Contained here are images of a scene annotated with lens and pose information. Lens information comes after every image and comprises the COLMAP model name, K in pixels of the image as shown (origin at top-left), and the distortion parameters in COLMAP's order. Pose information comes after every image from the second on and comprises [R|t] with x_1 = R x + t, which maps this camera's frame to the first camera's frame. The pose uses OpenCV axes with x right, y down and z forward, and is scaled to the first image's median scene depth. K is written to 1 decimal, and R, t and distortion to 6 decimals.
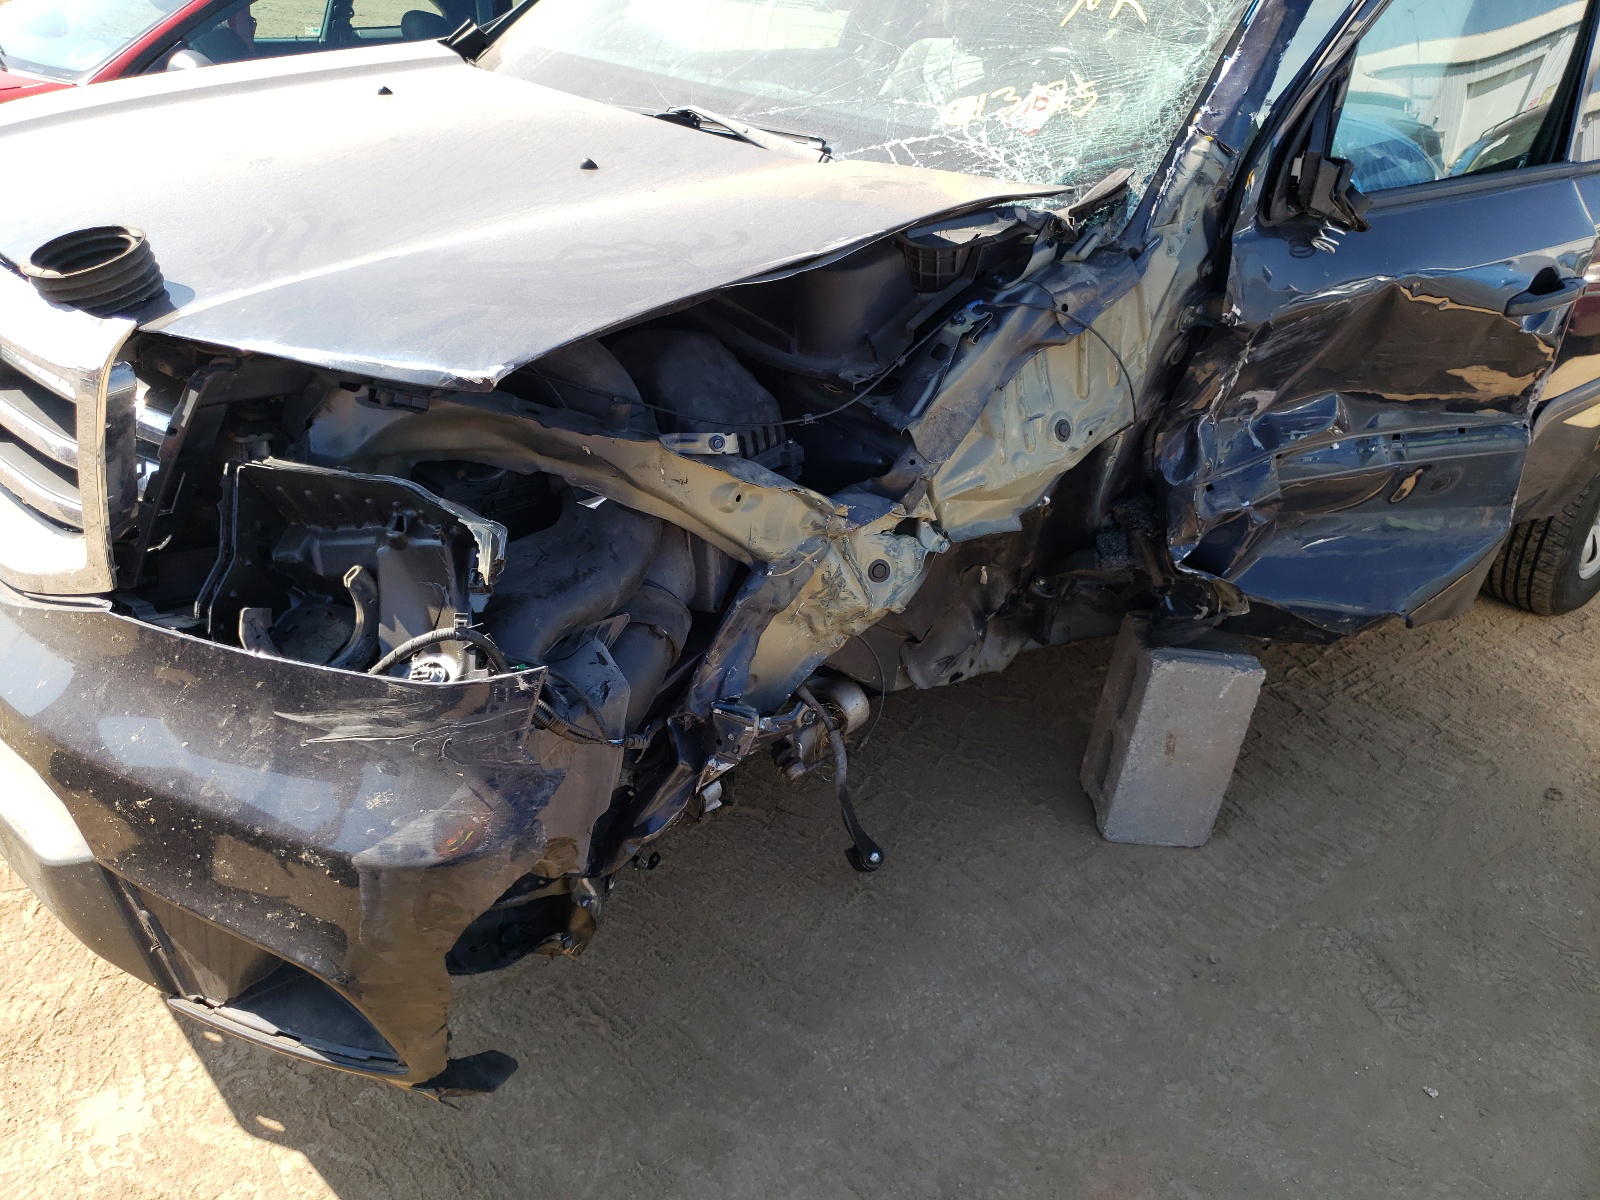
lens RADIAL K [[1260.1, 0, 800.0], [0, 1260.1, 600.0], [0, 0, 1]] dist [0.084182, -0.120684]
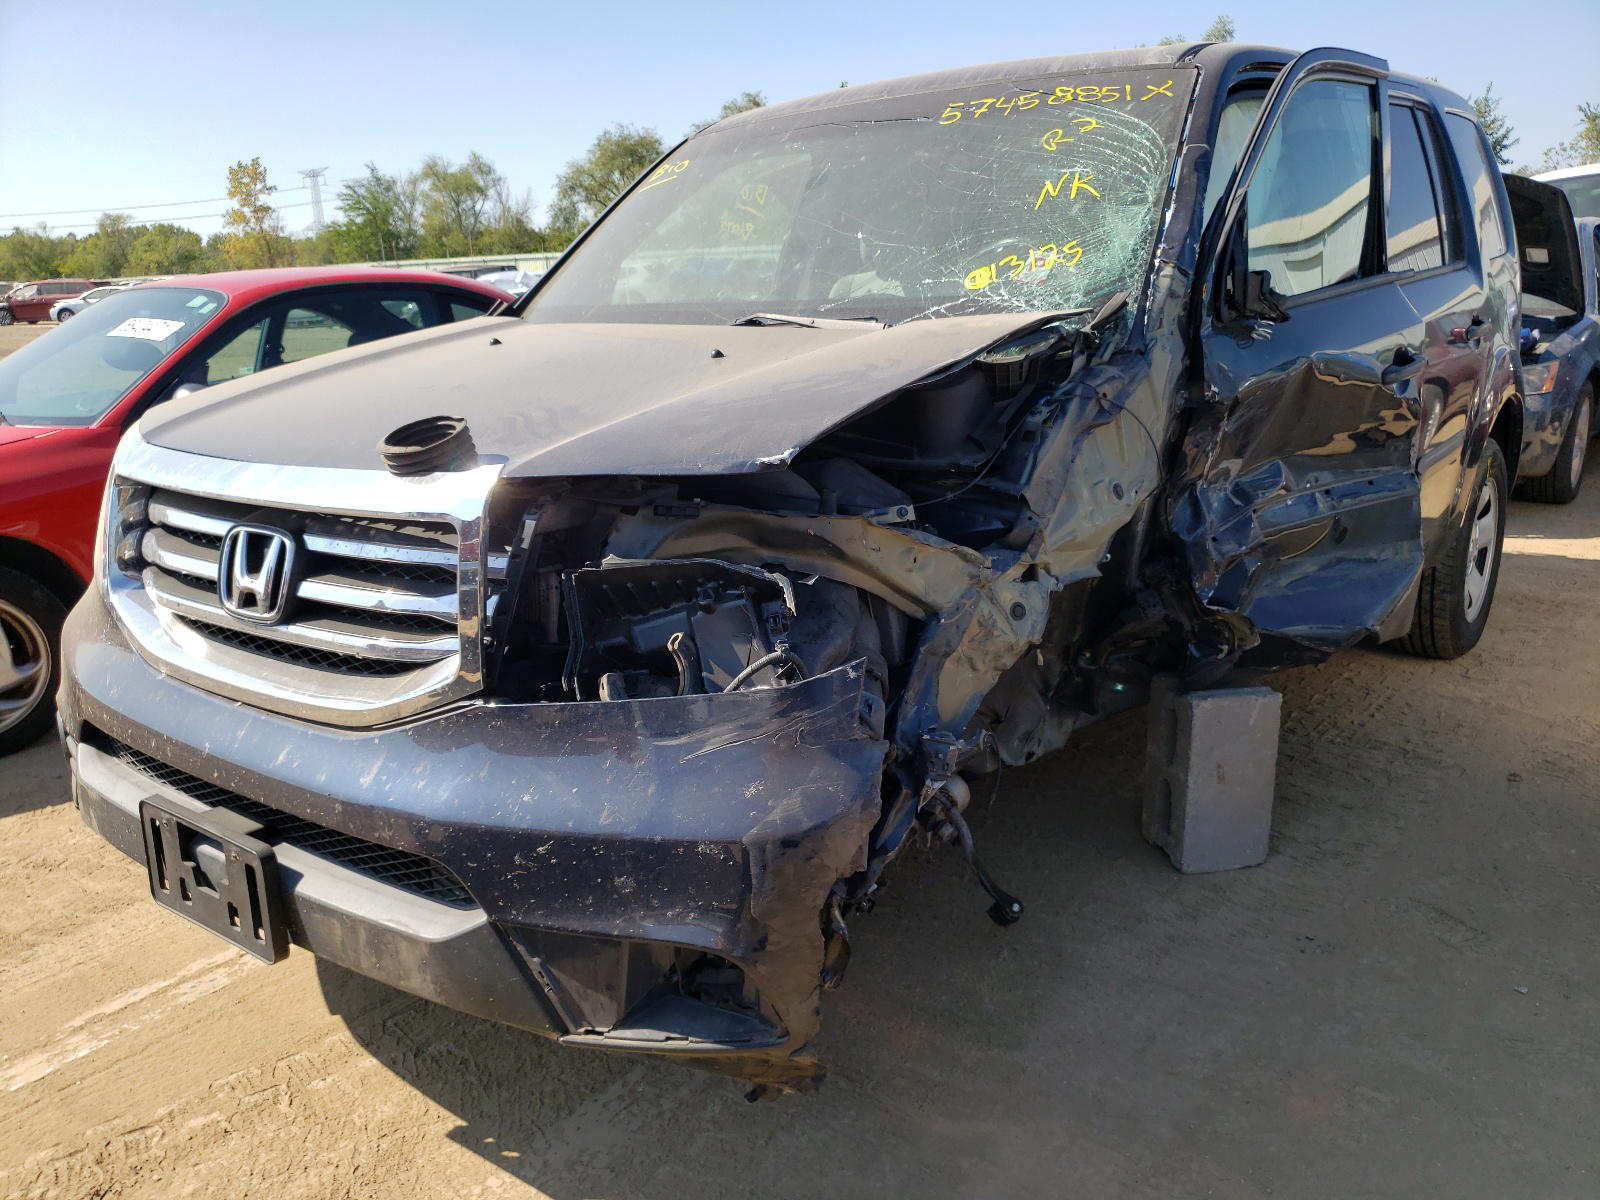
lens RADIAL K [[1222.2, 0, 877.8], [0, 1222.2, 603.0], [0, 0, 1]] dist [0.098857, -0.127061]
pose [[0.972432, -0.179949, 0.148307, -0.239487], [0.204660, 0.963434, -0.172941, 0.143644], [-0.111763, 0.198526, 0.973702, -0.161114]]
